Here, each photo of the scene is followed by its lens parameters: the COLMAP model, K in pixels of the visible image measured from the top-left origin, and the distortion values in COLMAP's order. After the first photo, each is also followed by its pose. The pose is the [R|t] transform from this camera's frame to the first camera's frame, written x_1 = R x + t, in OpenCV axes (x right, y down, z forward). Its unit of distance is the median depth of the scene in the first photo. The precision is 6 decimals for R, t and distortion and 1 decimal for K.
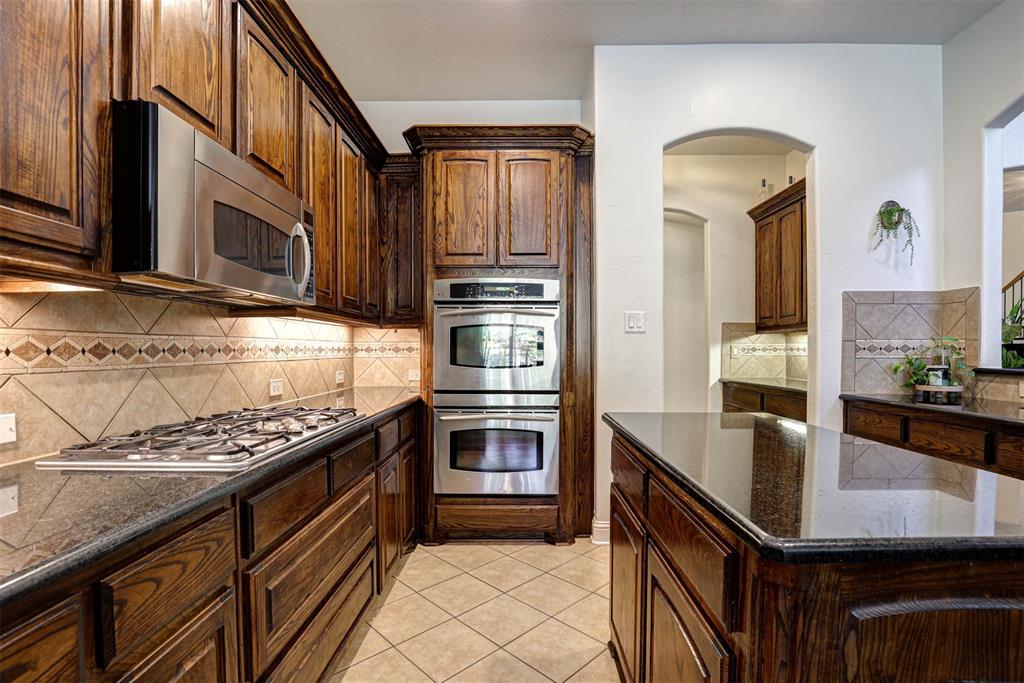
lens RADIAL K [[470.7, 0, 514.3], [0, 470.7, 361.0], [0, 0, 1]] dist [-0.039237, 0.007145]
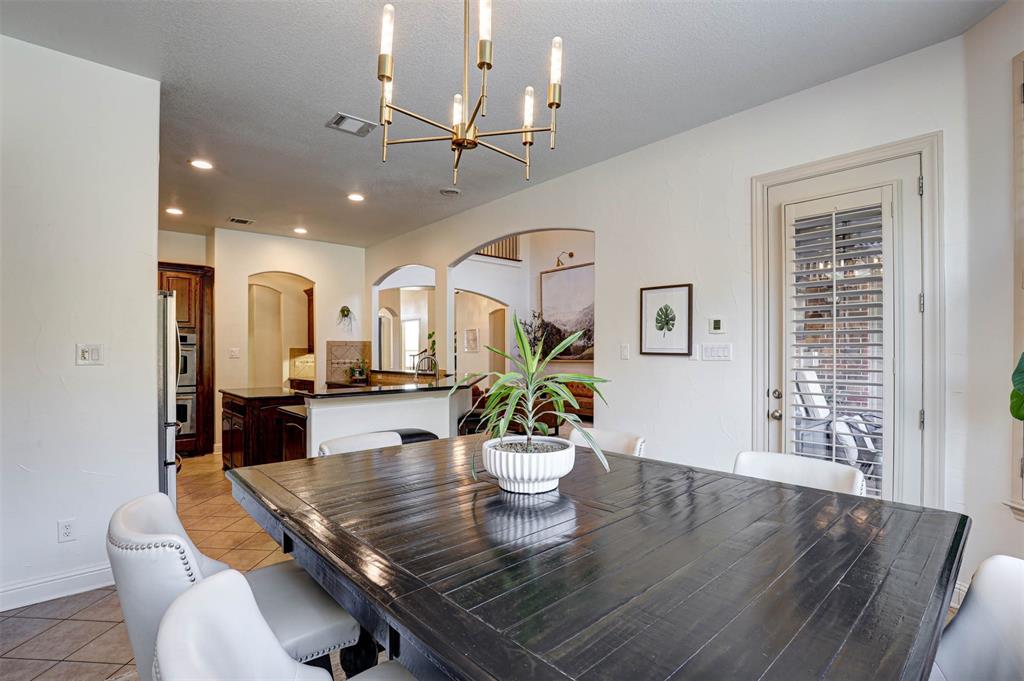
lens RADIAL K [[470.7, 0, 513.6], [0, 470.7, 350.5], [0, 0, 1]] dist [-0.039237, 0.007145]
pose [[0.726752, 0.002773, 0.686894, -0.307996], [0.018305, 0.999559, -0.023402, -0.018795], [-0.686656, 0.029581, 0.726381, -1.579736]]
